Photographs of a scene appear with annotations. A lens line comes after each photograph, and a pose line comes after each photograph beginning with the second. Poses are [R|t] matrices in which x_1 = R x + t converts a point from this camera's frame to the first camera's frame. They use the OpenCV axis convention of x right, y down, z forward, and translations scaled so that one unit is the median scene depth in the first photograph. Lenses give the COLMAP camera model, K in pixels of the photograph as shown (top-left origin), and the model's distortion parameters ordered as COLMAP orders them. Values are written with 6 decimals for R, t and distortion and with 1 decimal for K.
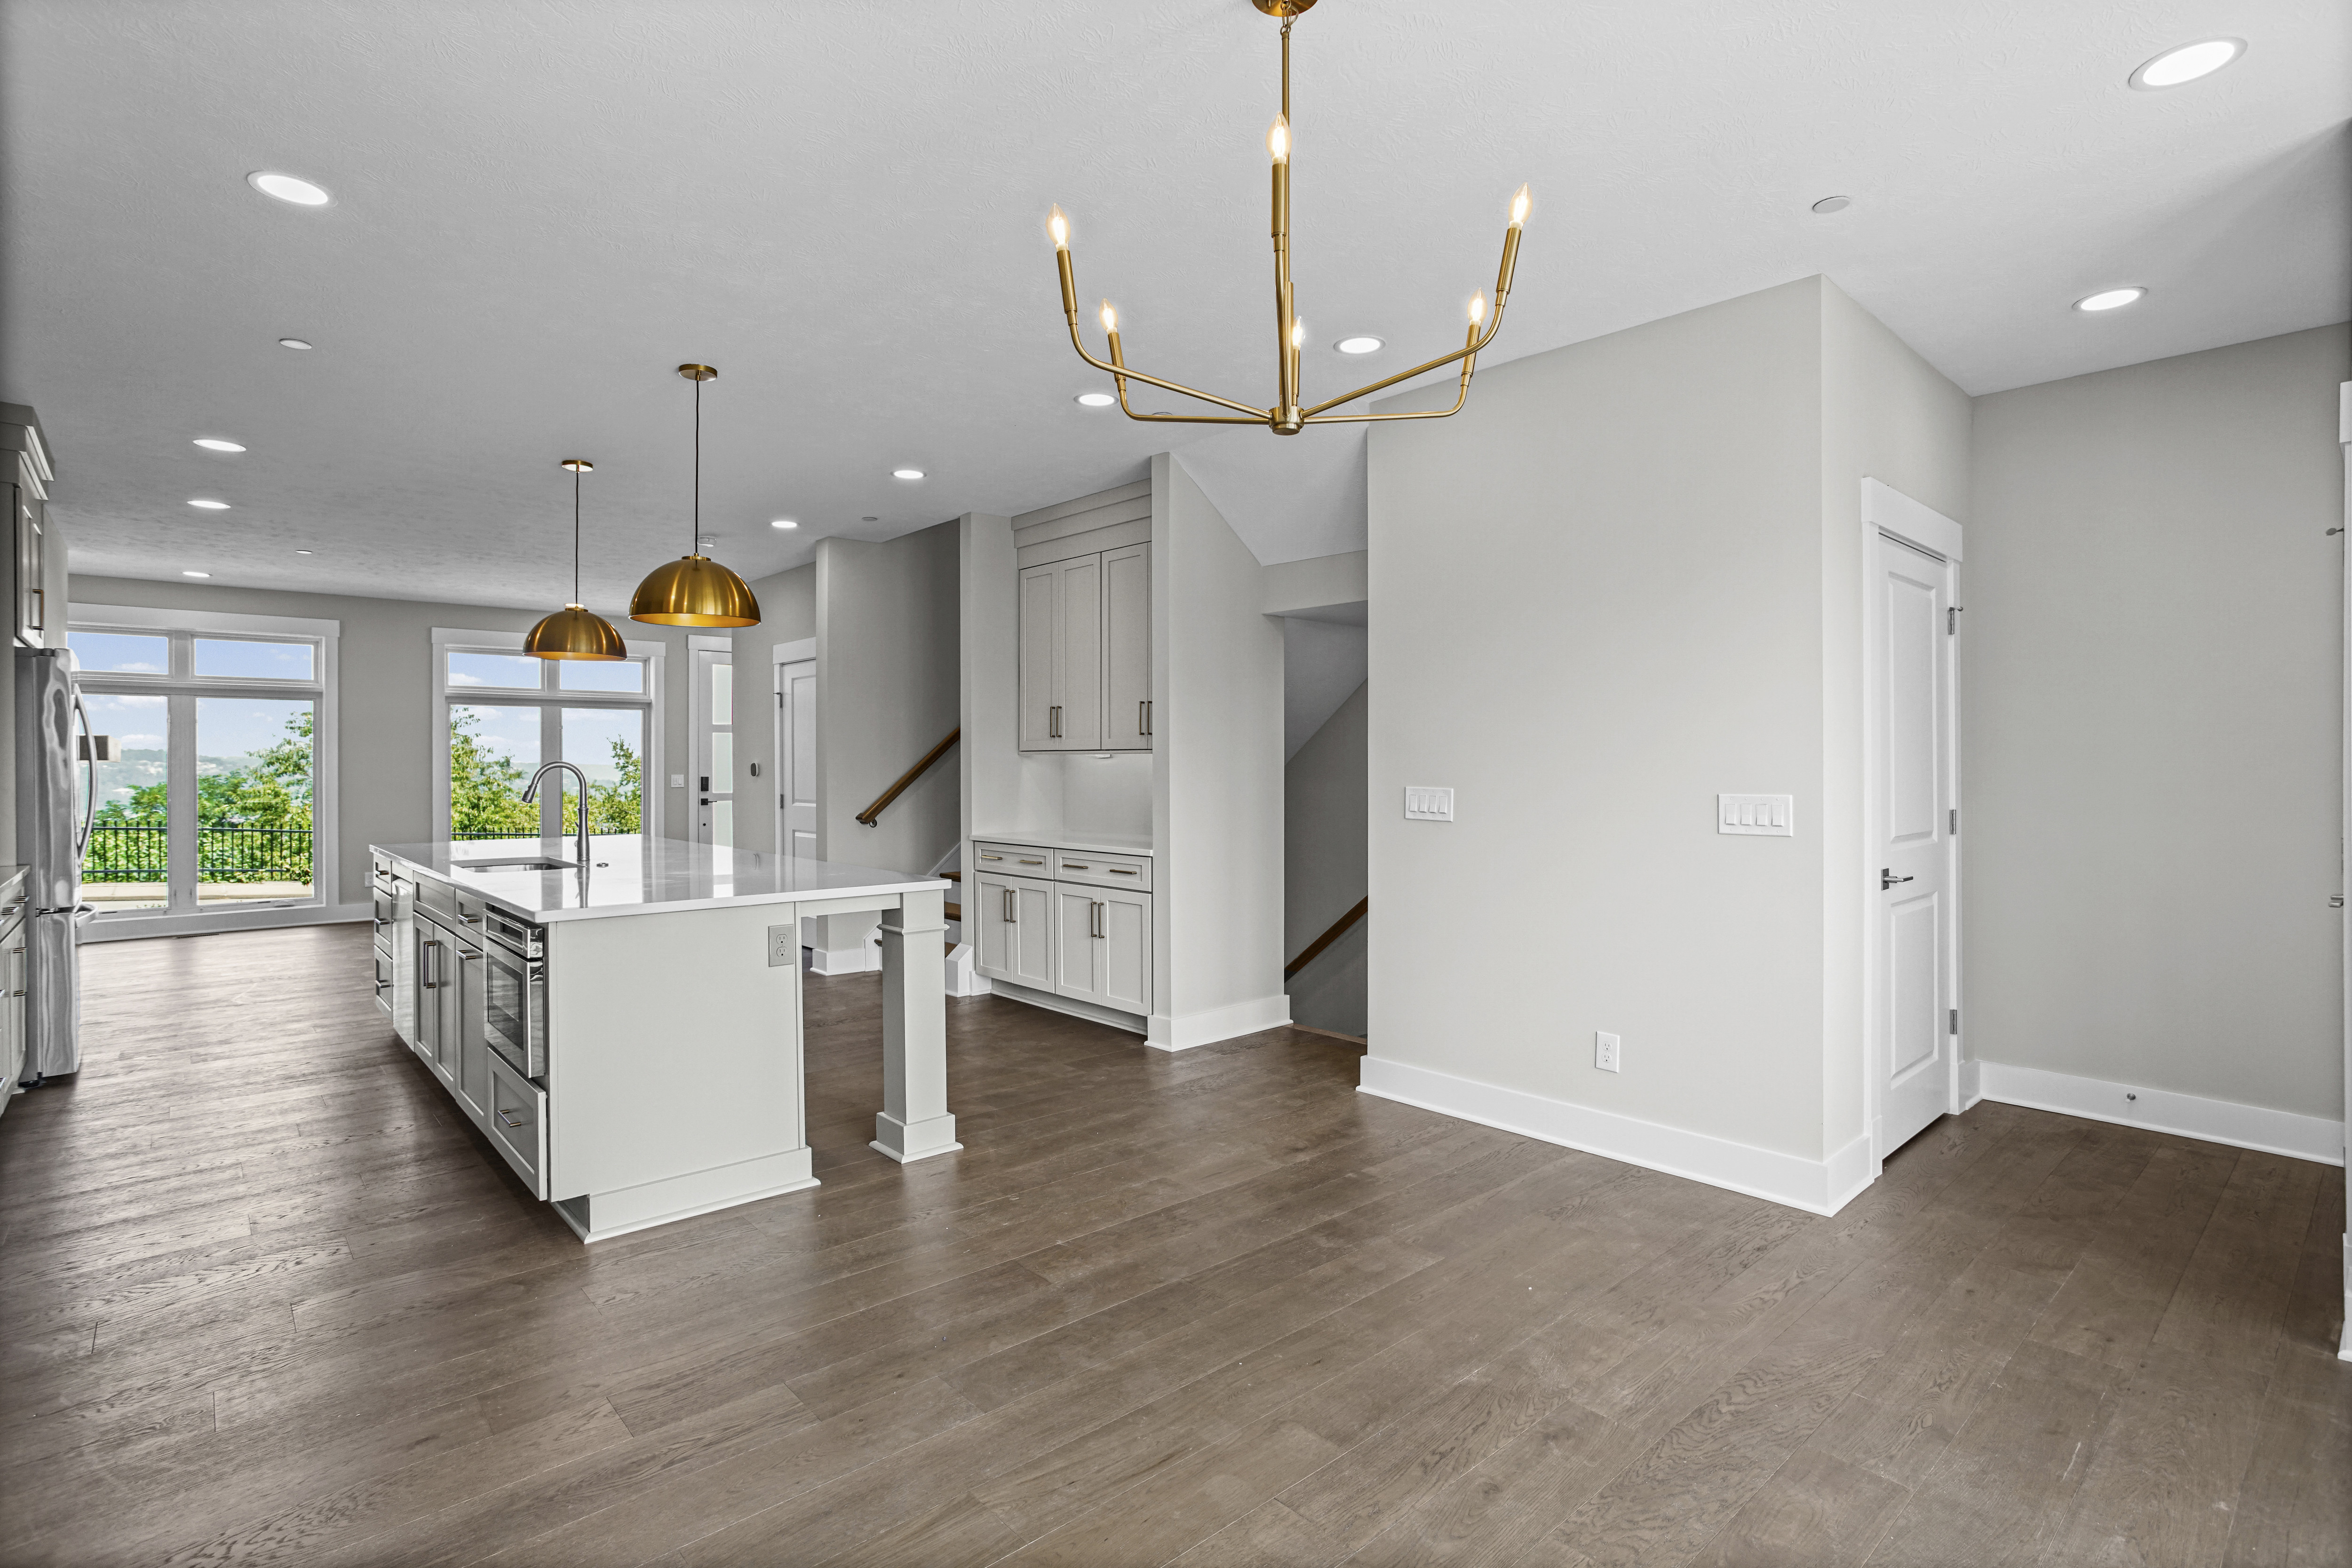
lens RADIAL K [[1134.7, 0, 1179.6], [0, 1134.7, 771.0], [0, 0, 1]] dist [-0.055109, 0.036585]
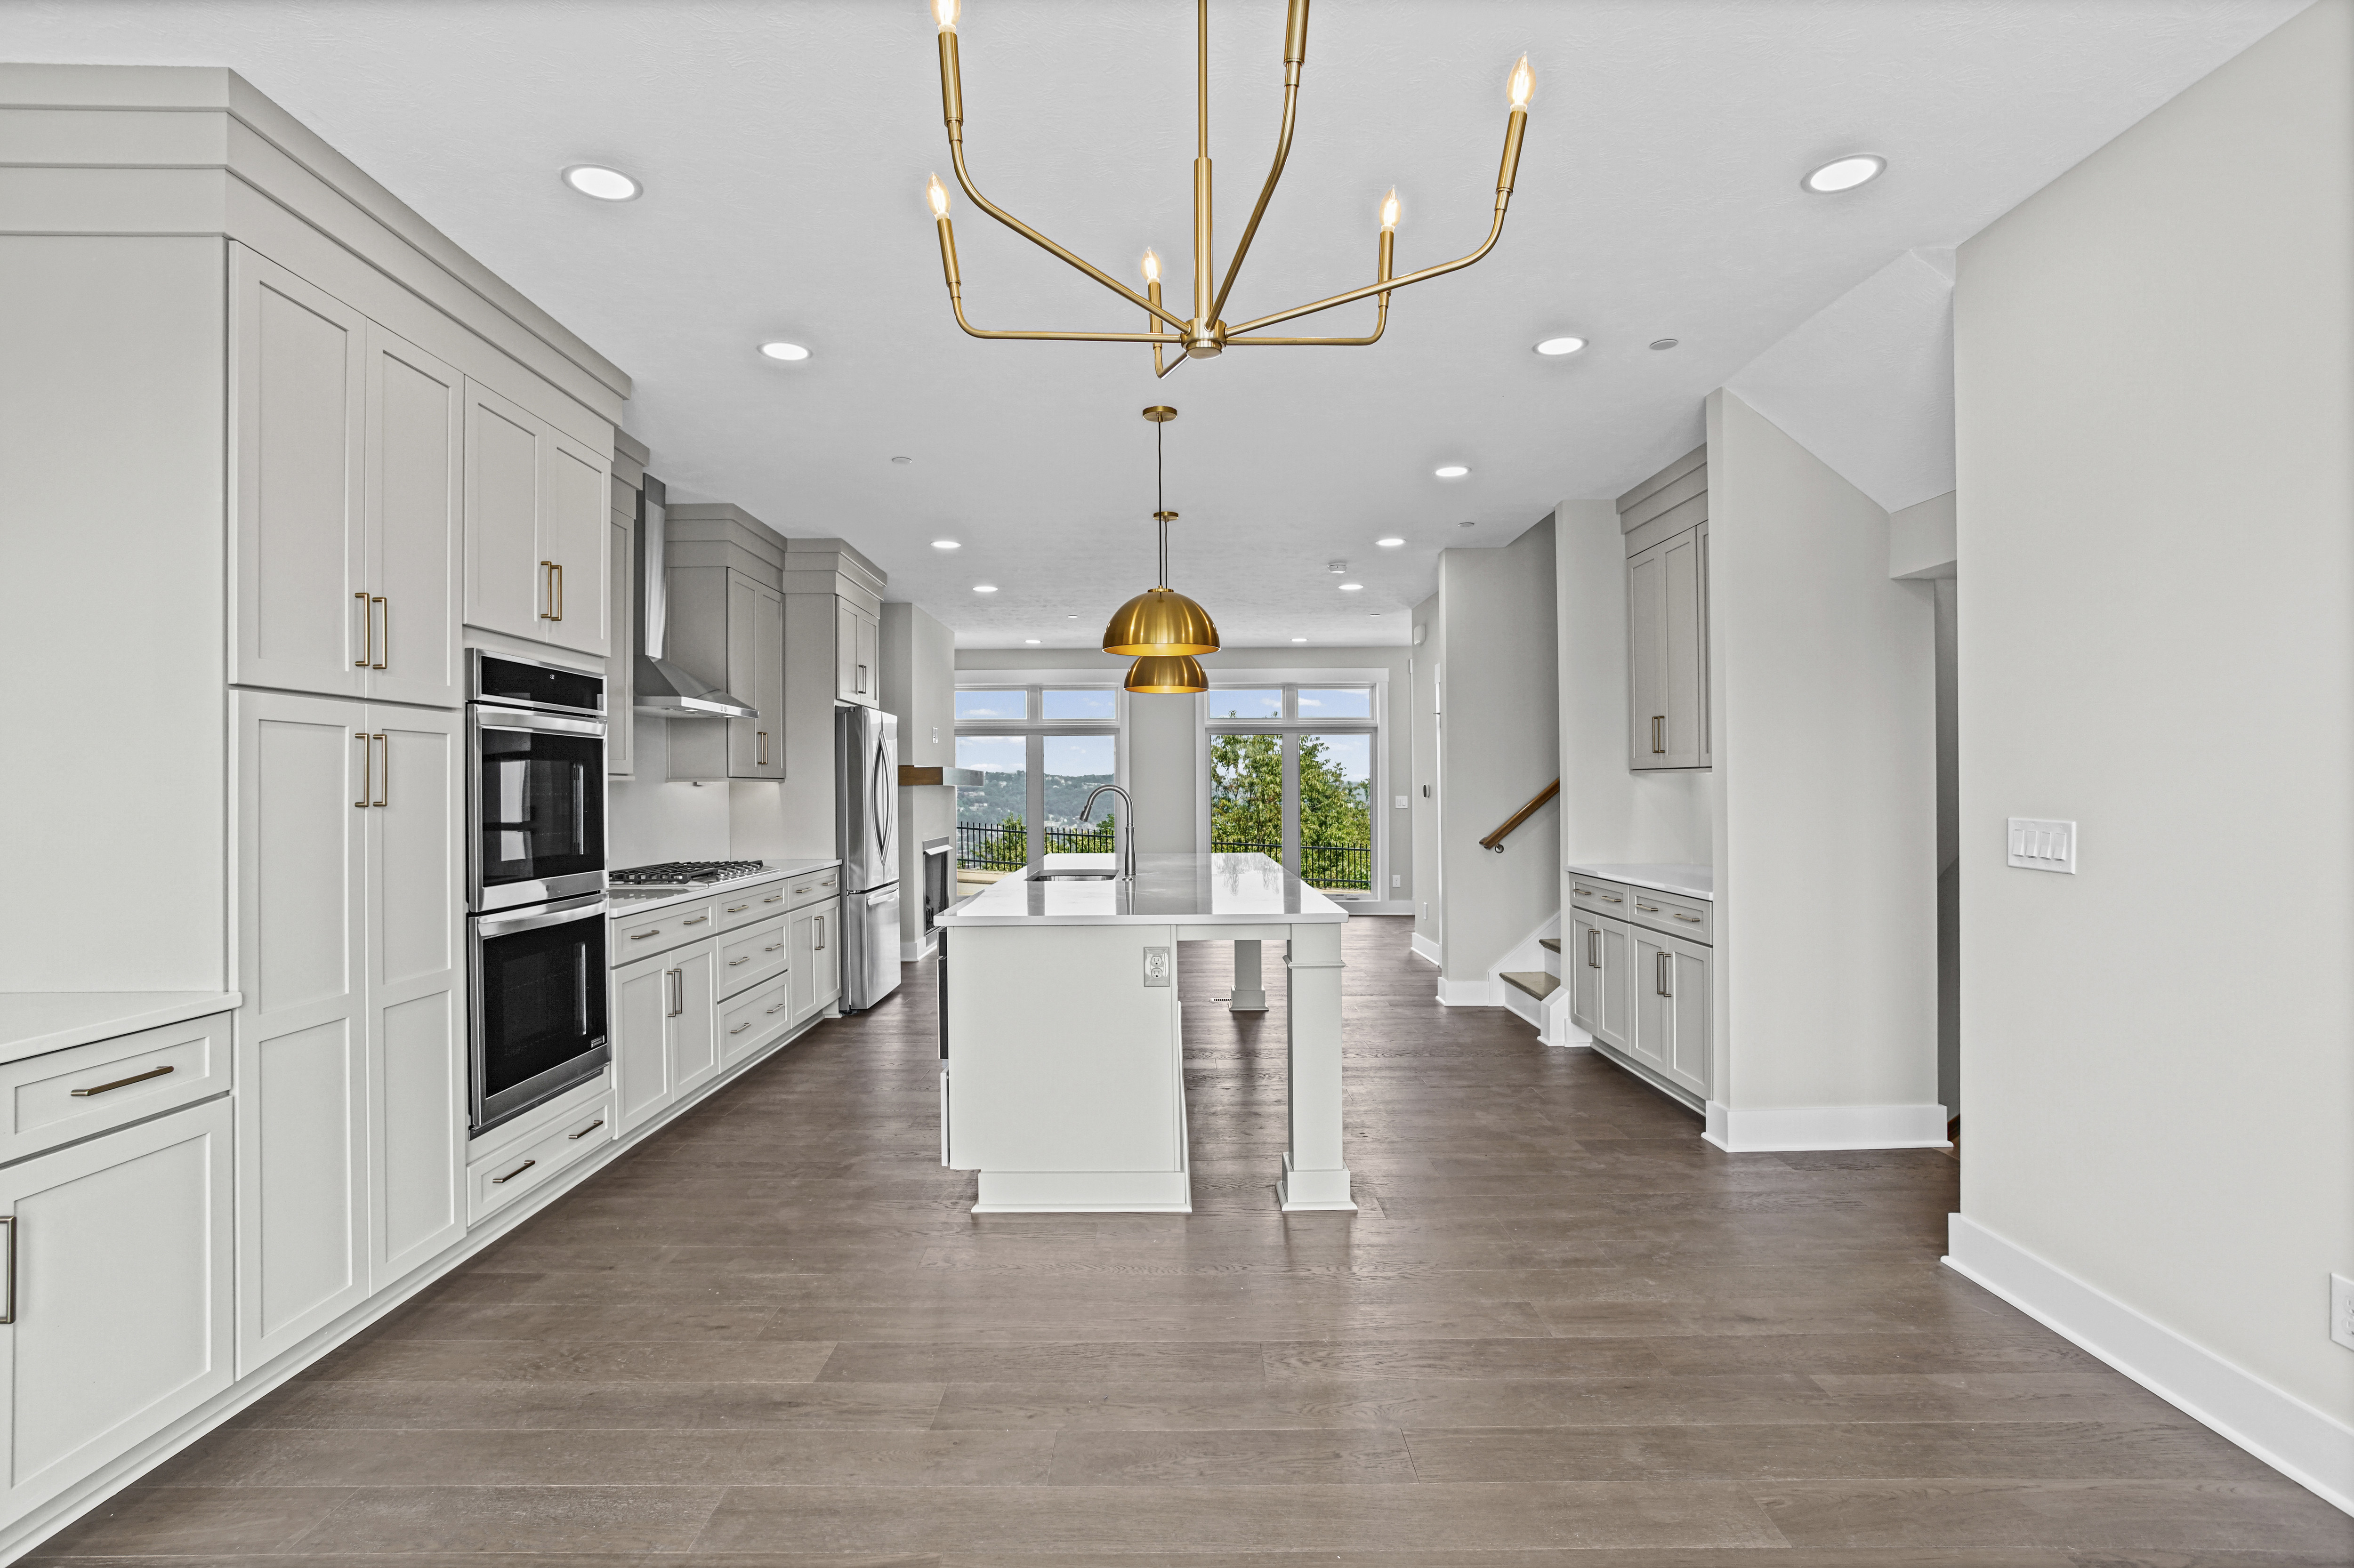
lens RADIAL K [[1156.0, 0, 1175.7], [0, 1156.0, 793.2], [0, 0, 1]] dist [-0.057879, 0.039749]
pose [[0.746908, 0.000386, -0.664927, 0.231476], [0.001023, 0.999998, 0.001730, -0.001375], [0.664926, -0.001972, 0.746906, 0.158045]]
